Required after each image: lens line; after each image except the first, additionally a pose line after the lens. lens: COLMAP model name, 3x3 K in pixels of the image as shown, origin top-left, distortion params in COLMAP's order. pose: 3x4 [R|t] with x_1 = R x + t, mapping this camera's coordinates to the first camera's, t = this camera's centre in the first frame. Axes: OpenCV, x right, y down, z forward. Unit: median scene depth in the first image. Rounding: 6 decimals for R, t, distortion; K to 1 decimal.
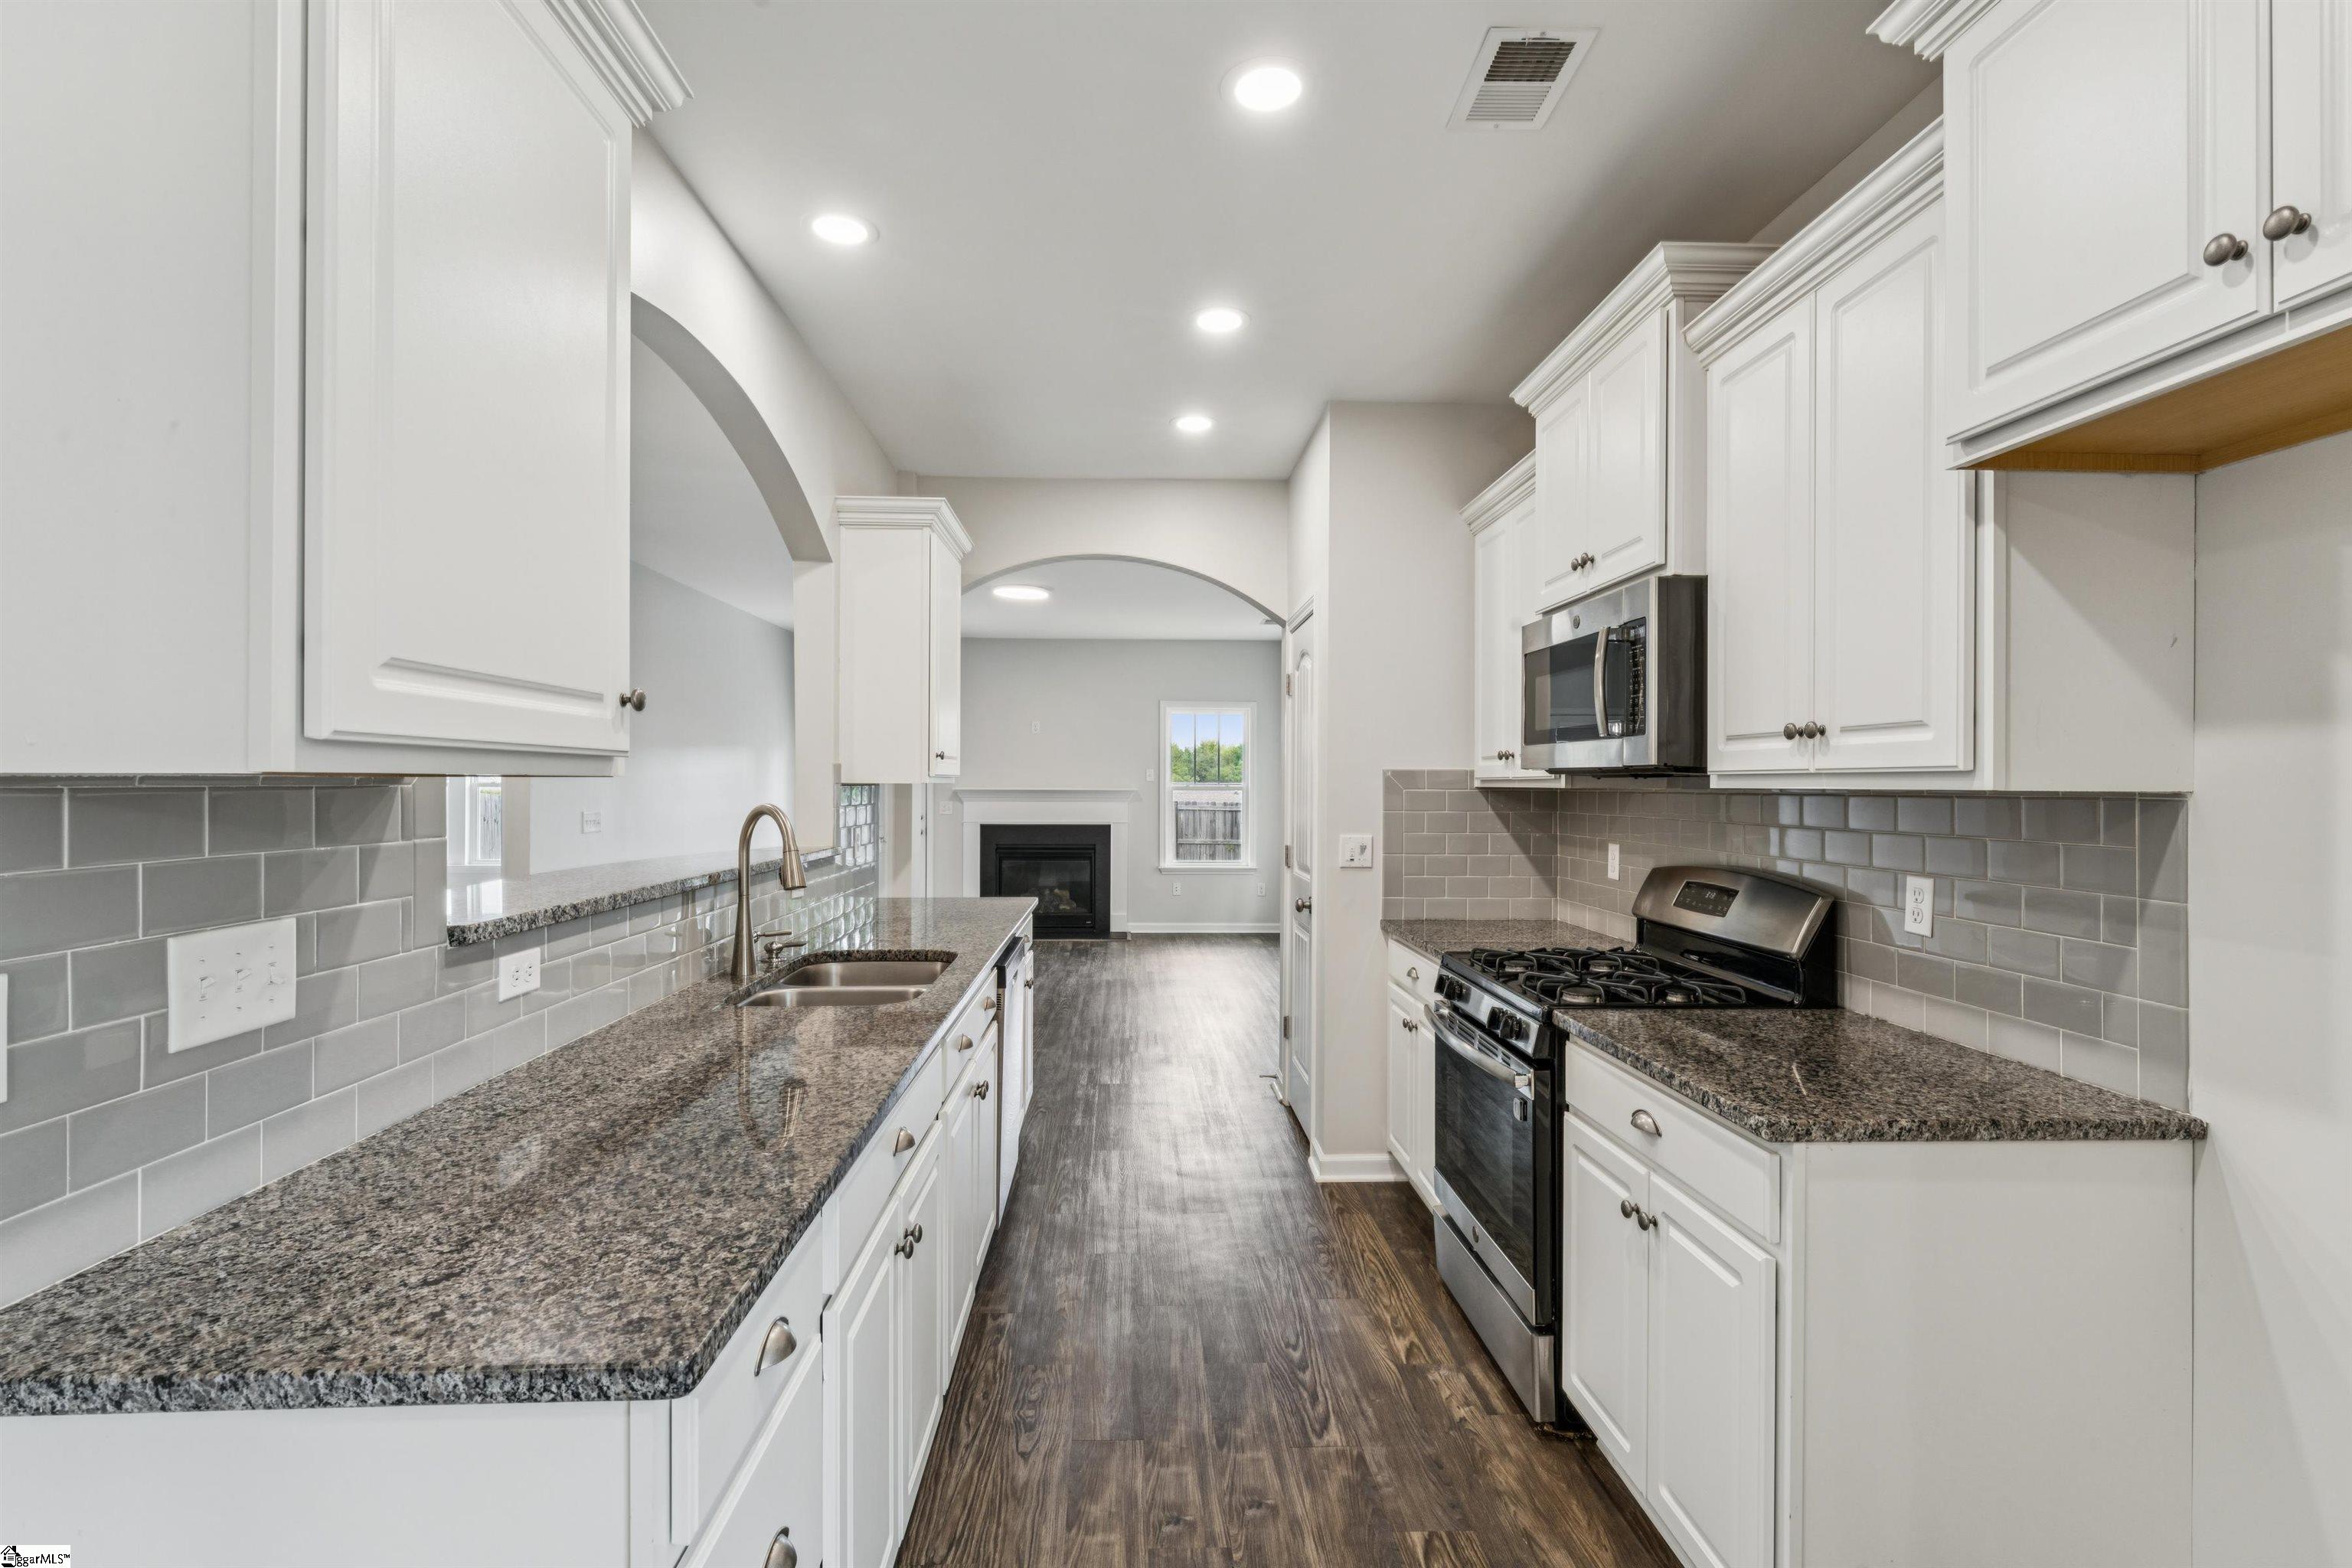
lens RADIAL K [[1106.9, 0, 1159.3], [0, 1106.9, 778.6], [0, 0, 1]] dist [0.004323, 0.000373]
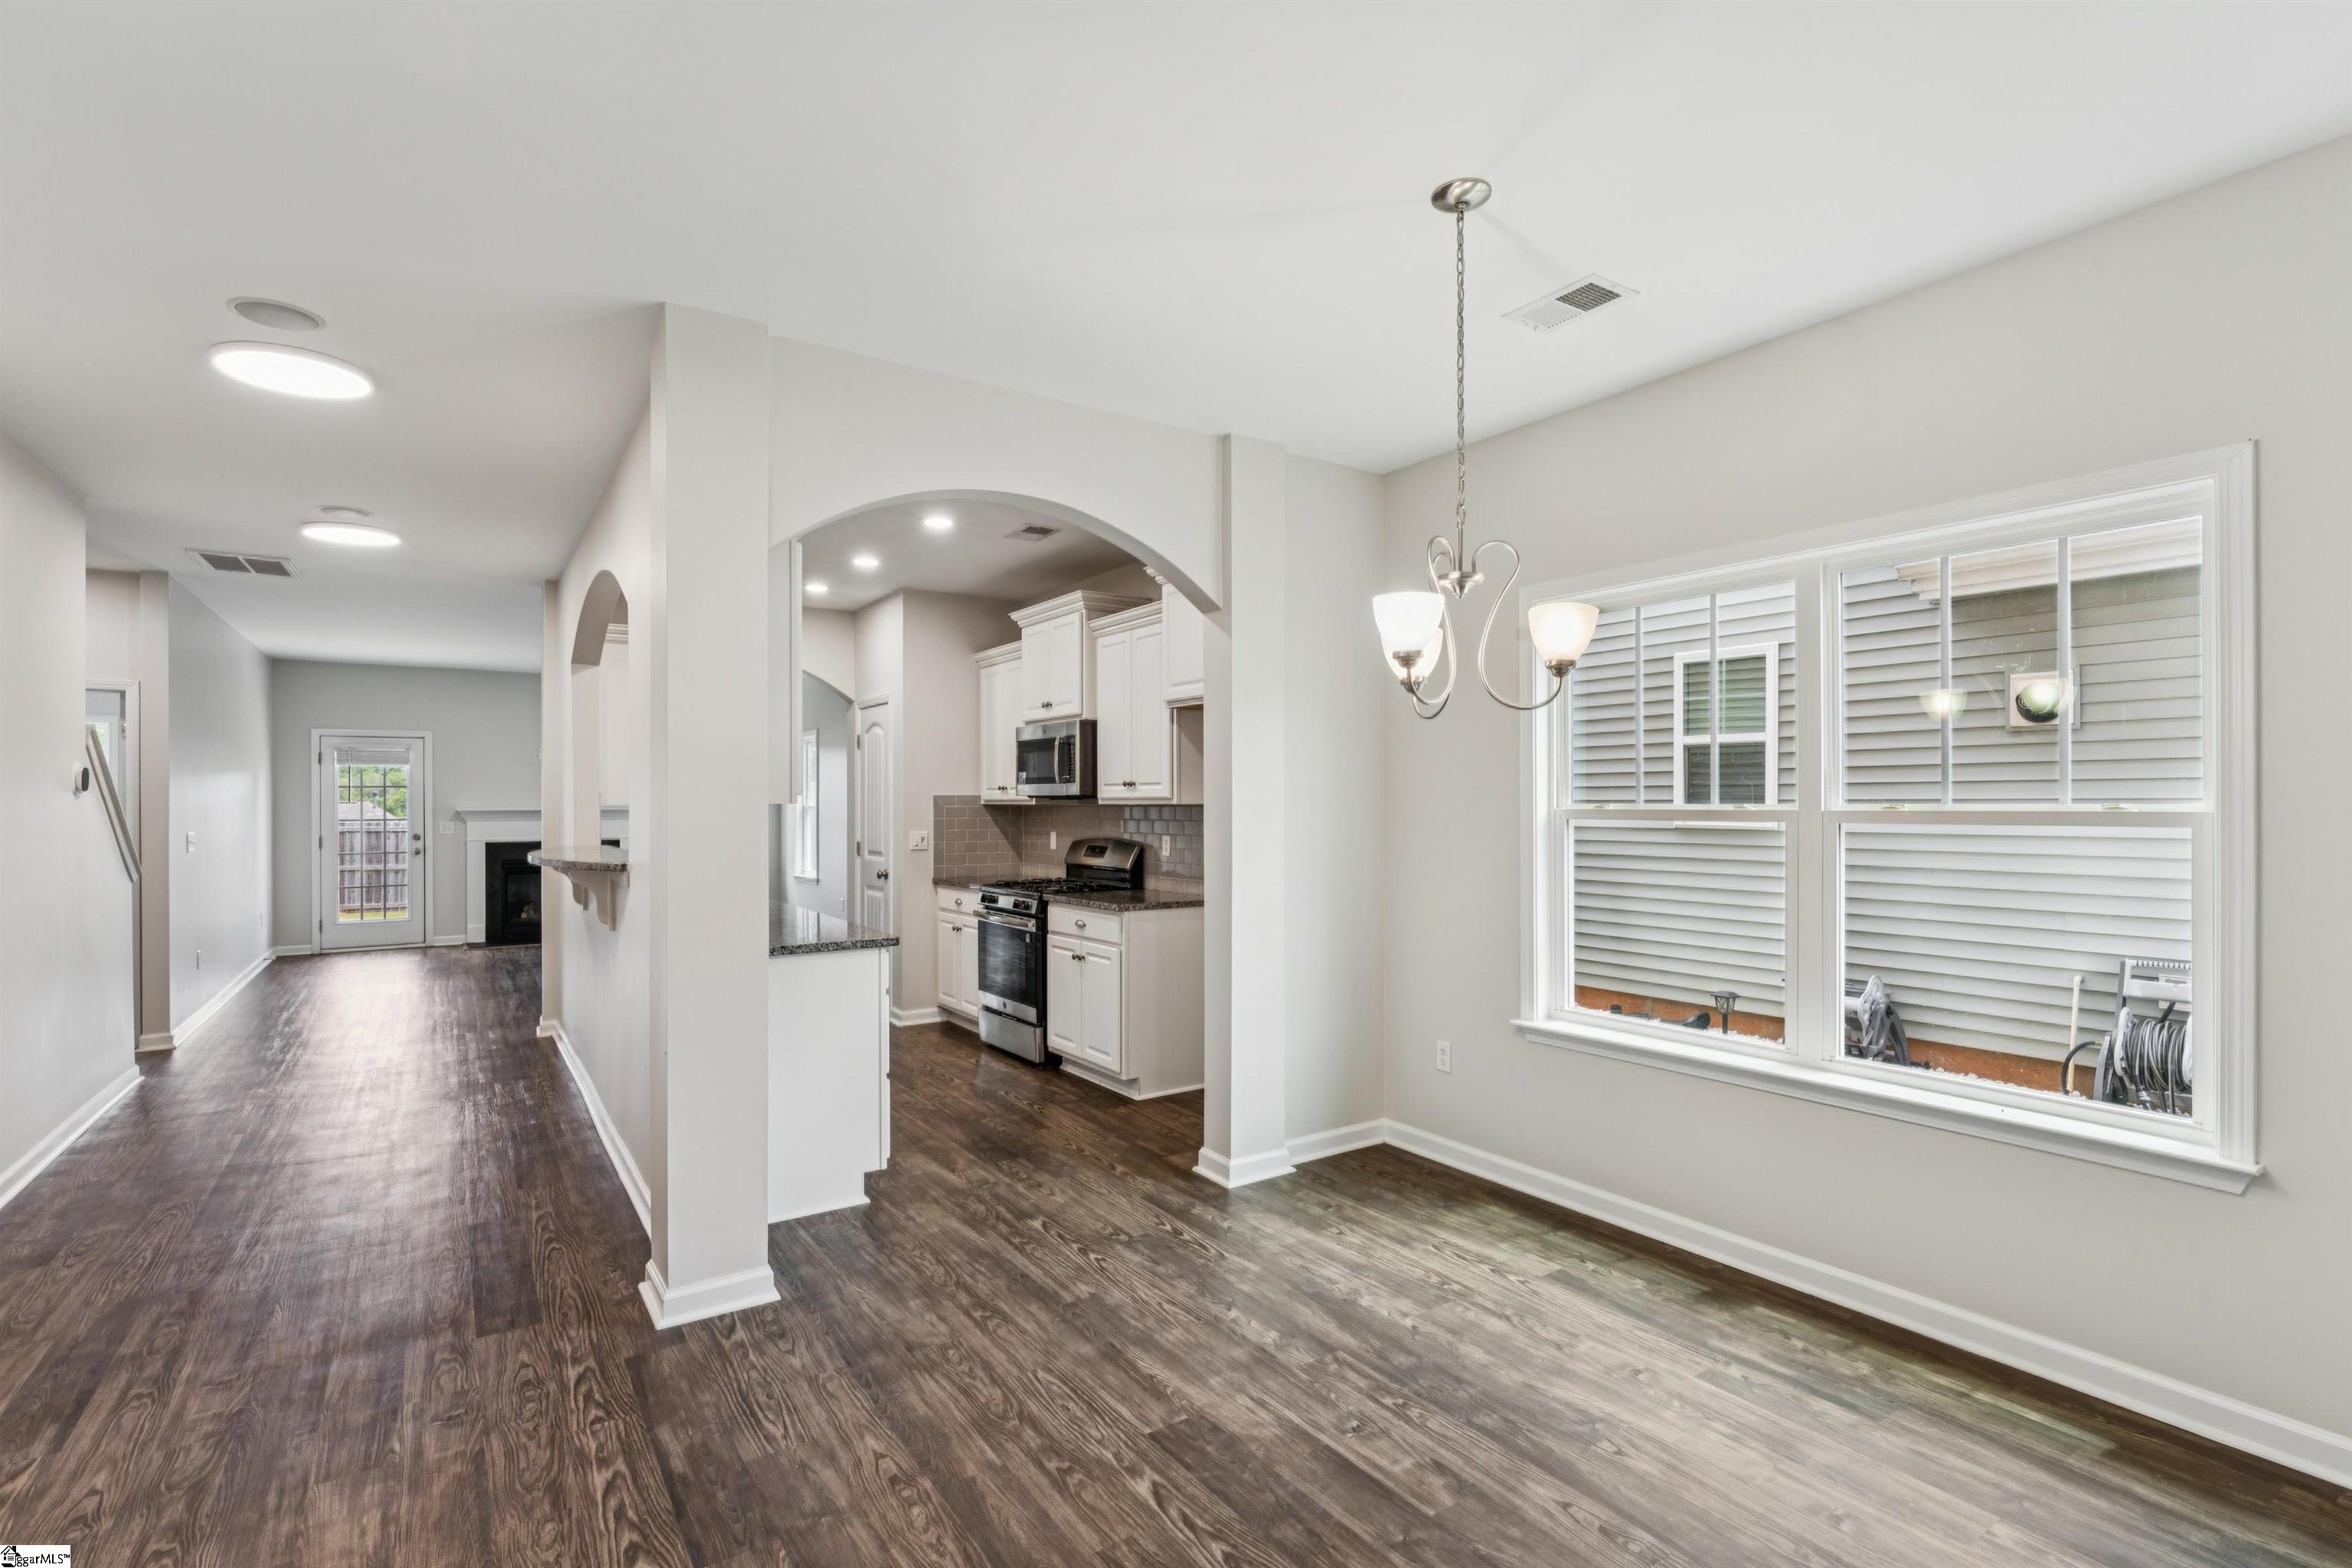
lens RADIAL K [[1106.9, 0, 1184.2], [0, 1106.9, 795.6], [0, 0, 1]] dist [0.004323, 0.000373]
pose [[0.851085, -0.006920, 0.524982, -0.535404], [0.006212, 0.999976, 0.003111, -0.013642], [-0.524991, 0.000614, 0.851108, -1.011568]]
